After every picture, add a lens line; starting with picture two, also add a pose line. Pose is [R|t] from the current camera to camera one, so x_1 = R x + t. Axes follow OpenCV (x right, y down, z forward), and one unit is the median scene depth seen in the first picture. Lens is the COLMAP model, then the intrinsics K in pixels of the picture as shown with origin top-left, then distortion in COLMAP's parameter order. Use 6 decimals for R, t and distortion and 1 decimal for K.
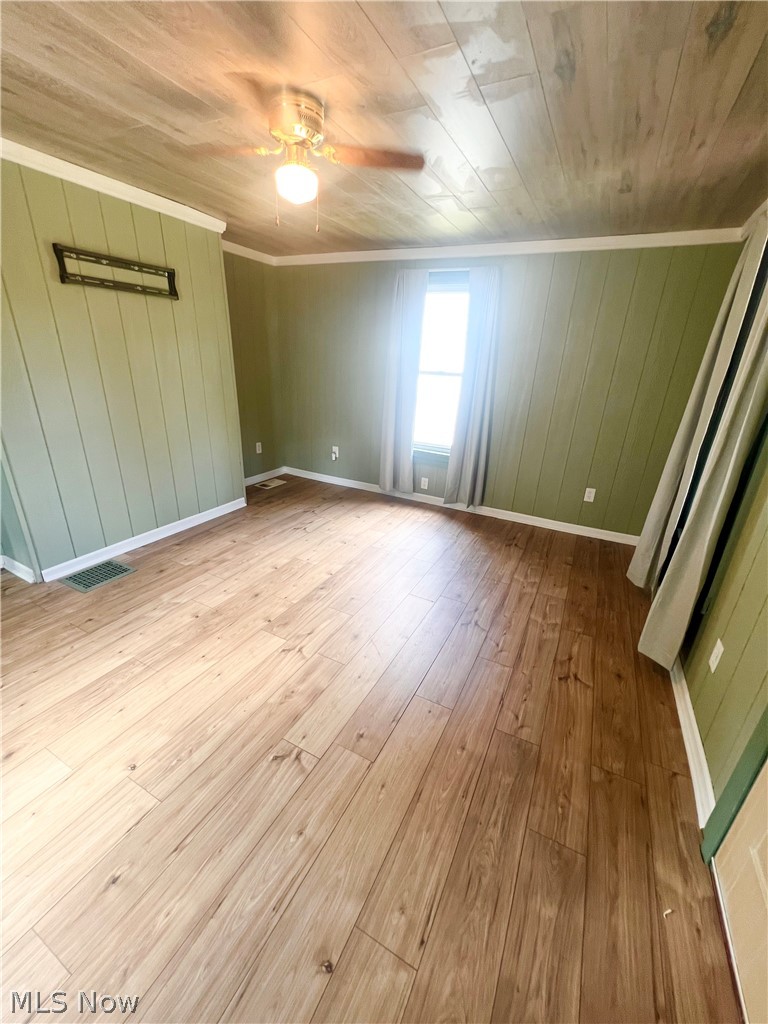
lens RADIAL K [[411.0, 0, 382.6], [0, 411.0, 514.2], [0, 0, 1]] dist [-0.000794, 0.000197]
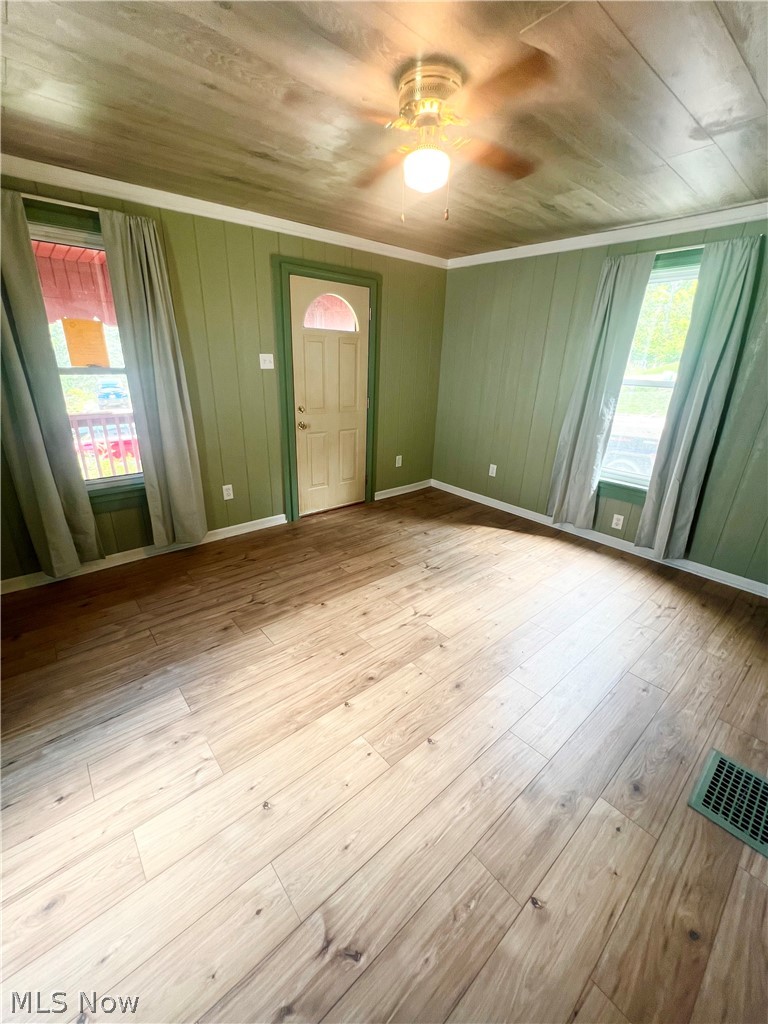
lens RADIAL K [[411.0, 0, 382.6], [0, 411.0, 514.2], [0, 0, 1]] dist [-0.000794, 0.000197]
pose [[-0.923815, -0.201994, 0.325215, -0.398102], [0.070780, 0.744720, 0.663614, -0.602456], [-0.376240, 0.636075, -0.673686, 1.498593]]
